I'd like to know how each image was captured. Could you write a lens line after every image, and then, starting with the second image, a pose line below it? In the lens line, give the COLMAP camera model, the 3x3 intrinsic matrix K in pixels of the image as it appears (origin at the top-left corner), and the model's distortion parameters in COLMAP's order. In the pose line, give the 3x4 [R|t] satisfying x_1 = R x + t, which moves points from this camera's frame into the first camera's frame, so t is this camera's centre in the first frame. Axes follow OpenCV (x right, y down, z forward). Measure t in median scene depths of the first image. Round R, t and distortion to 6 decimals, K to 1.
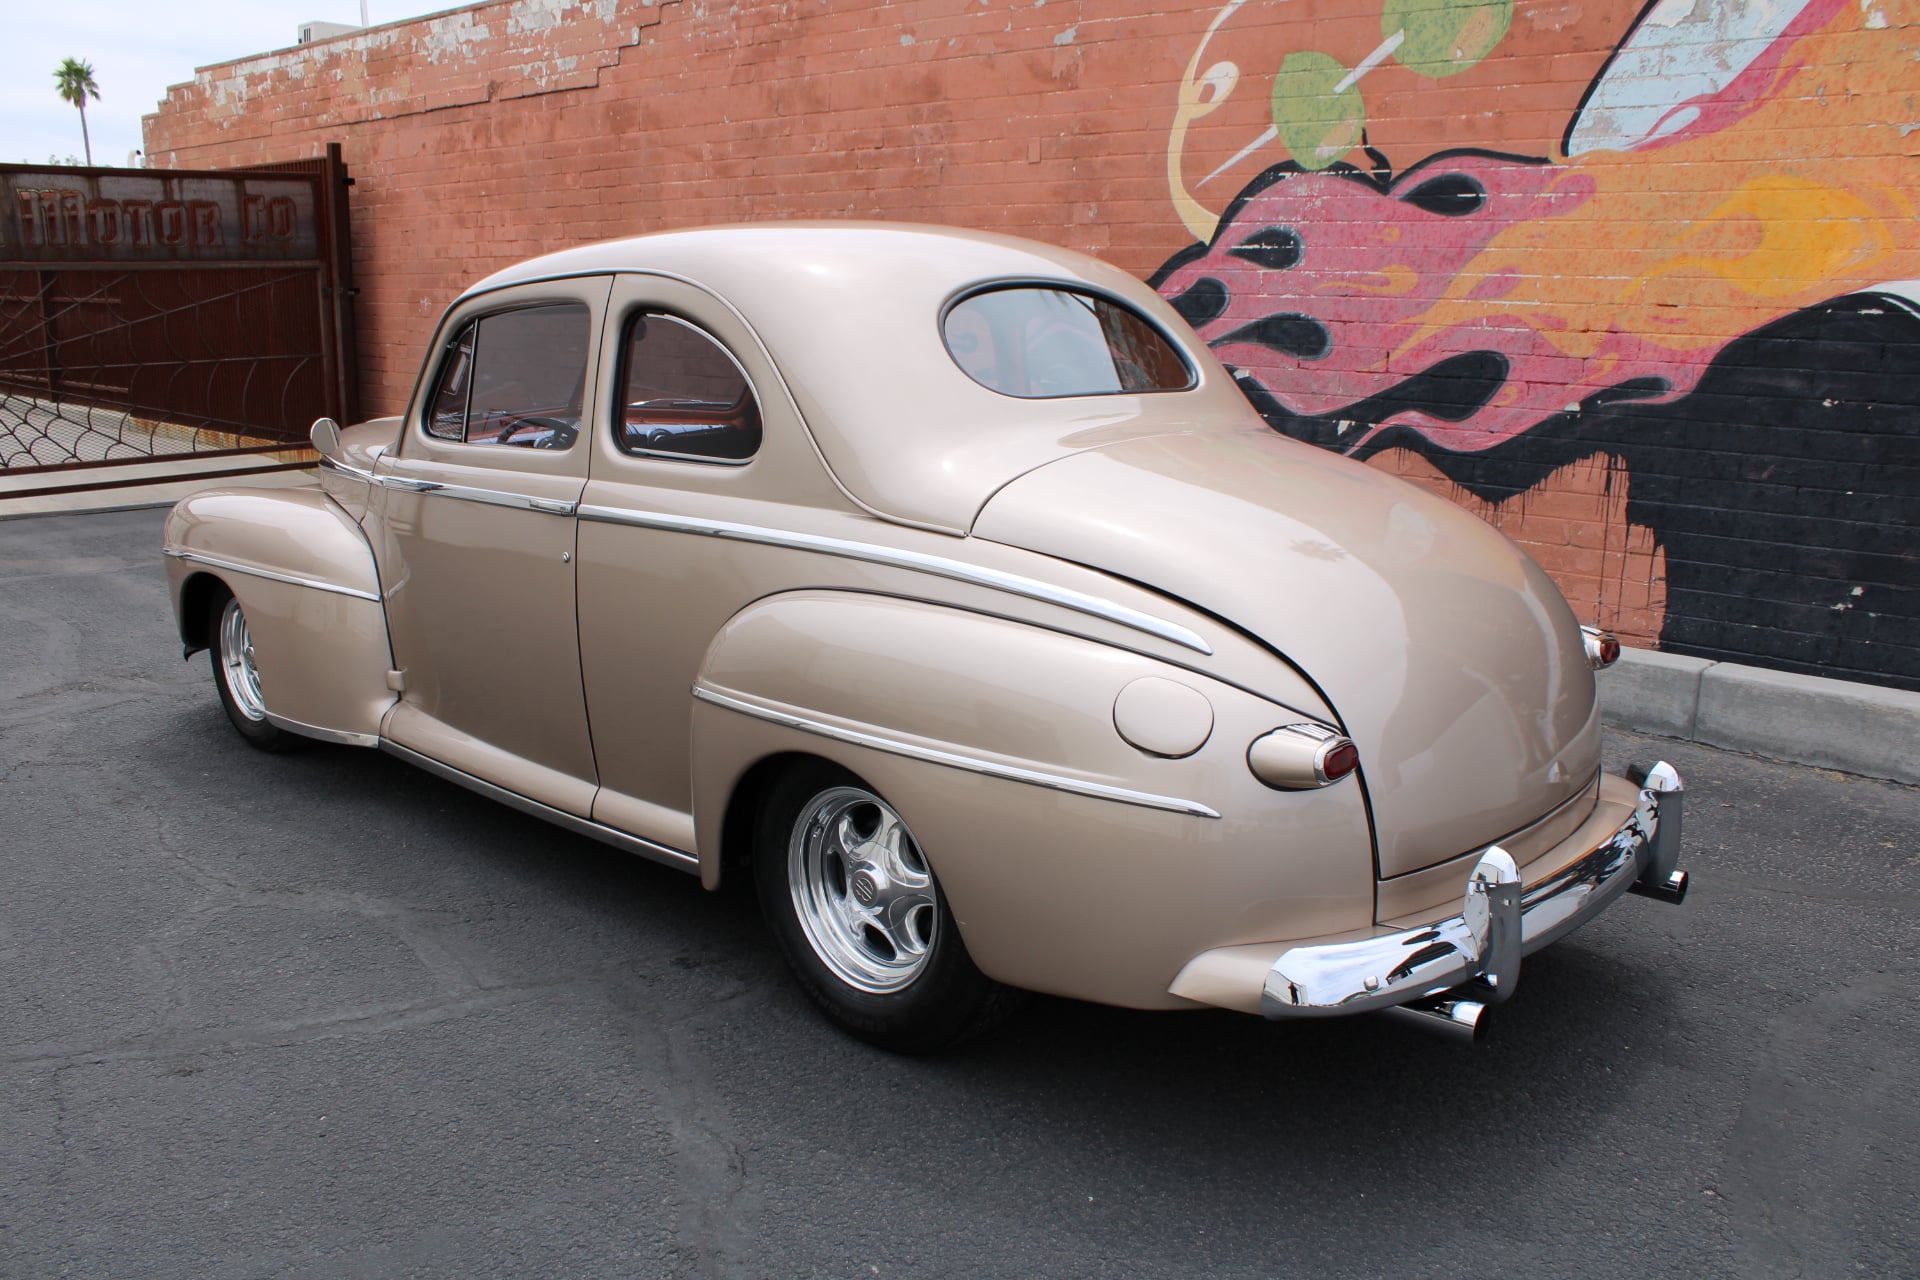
lens RADIAL K [[1603.0, 0, 940.0], [0, 1603.0, 625.0], [0, 0, 1]] dist [-0.159533, 0.151357]
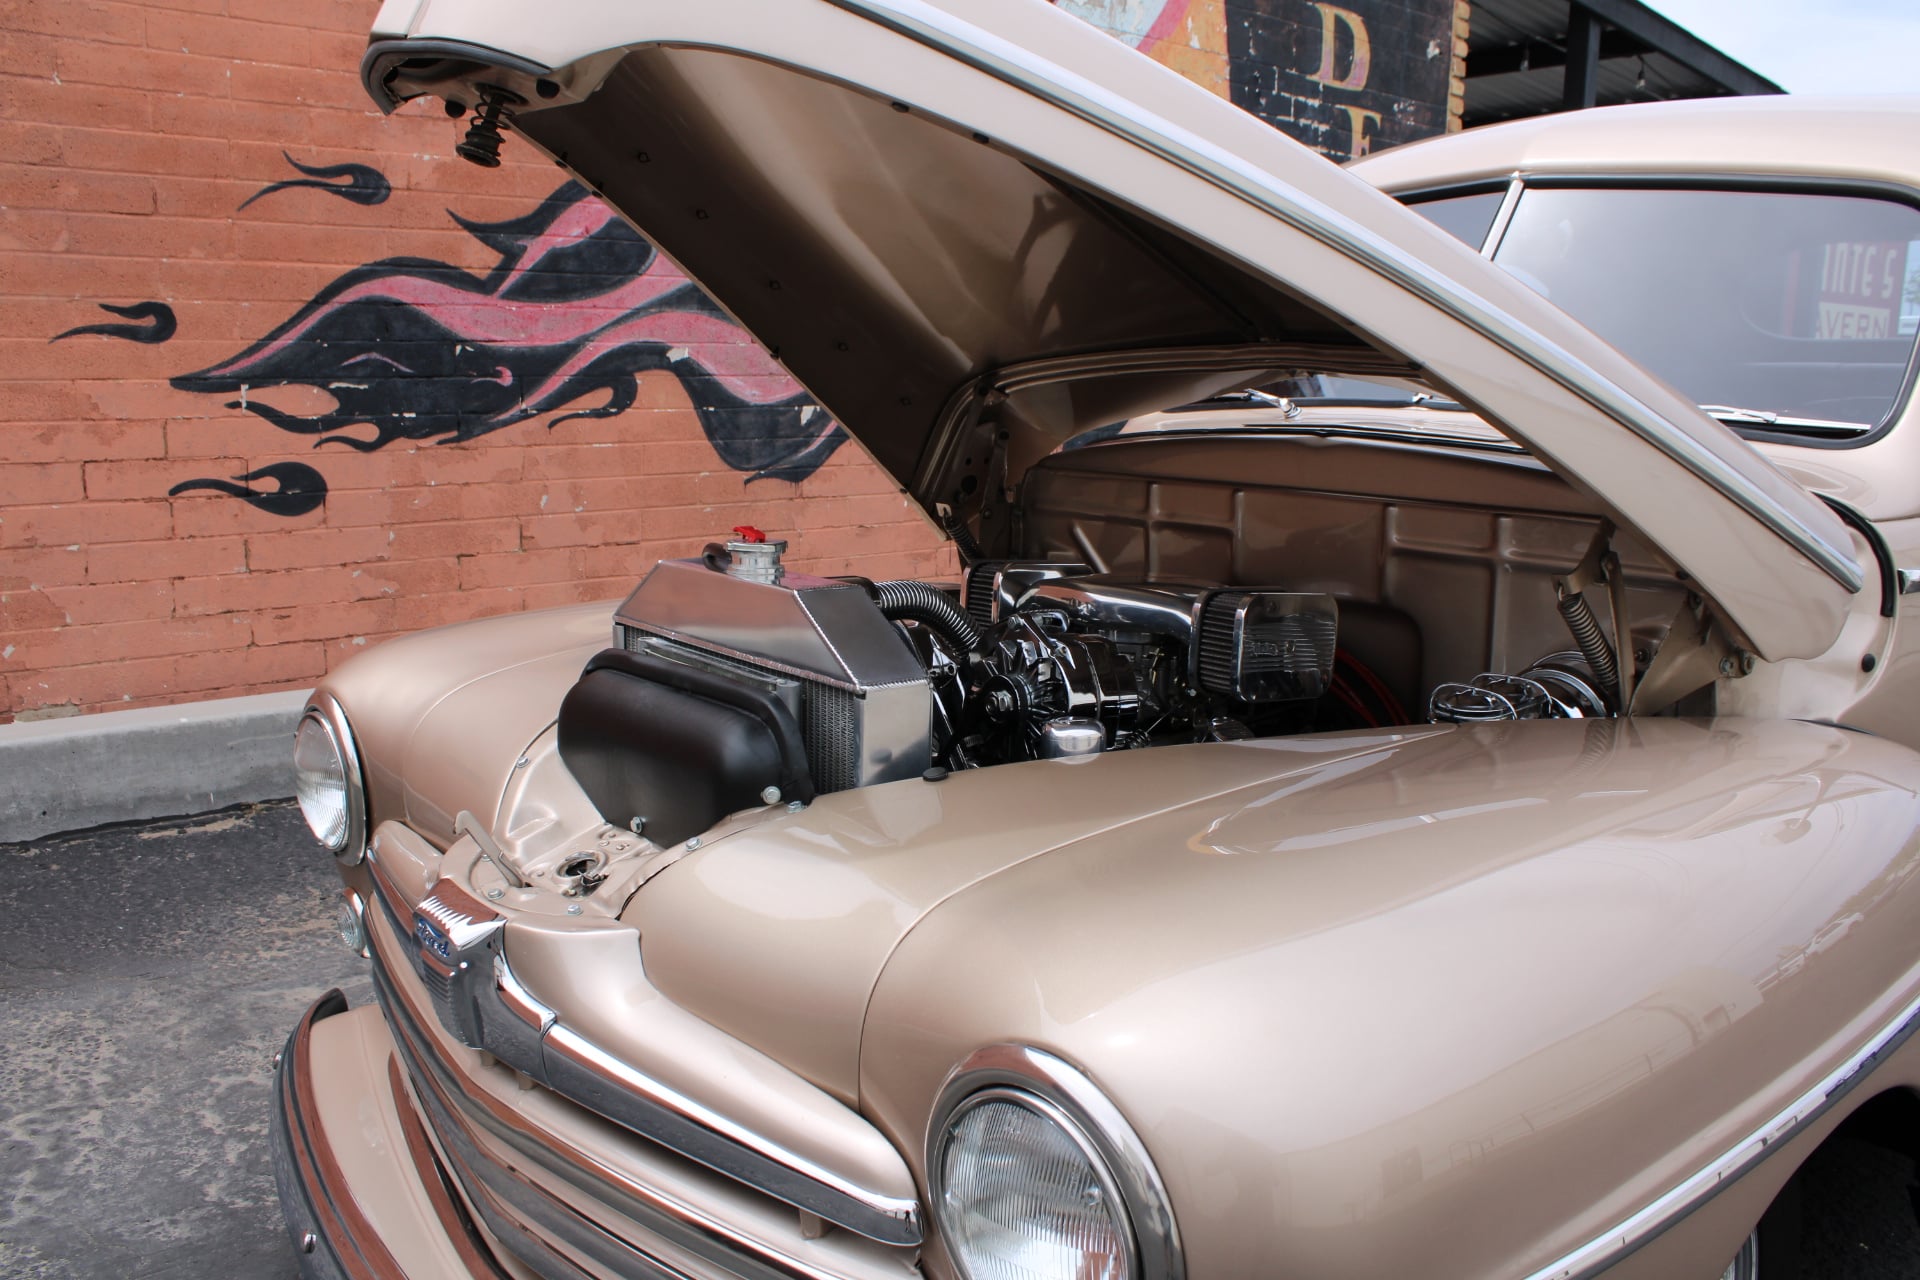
lens RADIAL K [[1603.0, 0, 947.2], [0, 1603.0, 636.1], [0, 0, 1]] dist [-0.159533, 0.151357]
pose [[0.119092, -0.183433, 0.975792, -0.531390], [0.187646, 0.969233, 0.159298, -0.129066], [-0.974990, 0.164132, 0.149849, 0.812307]]
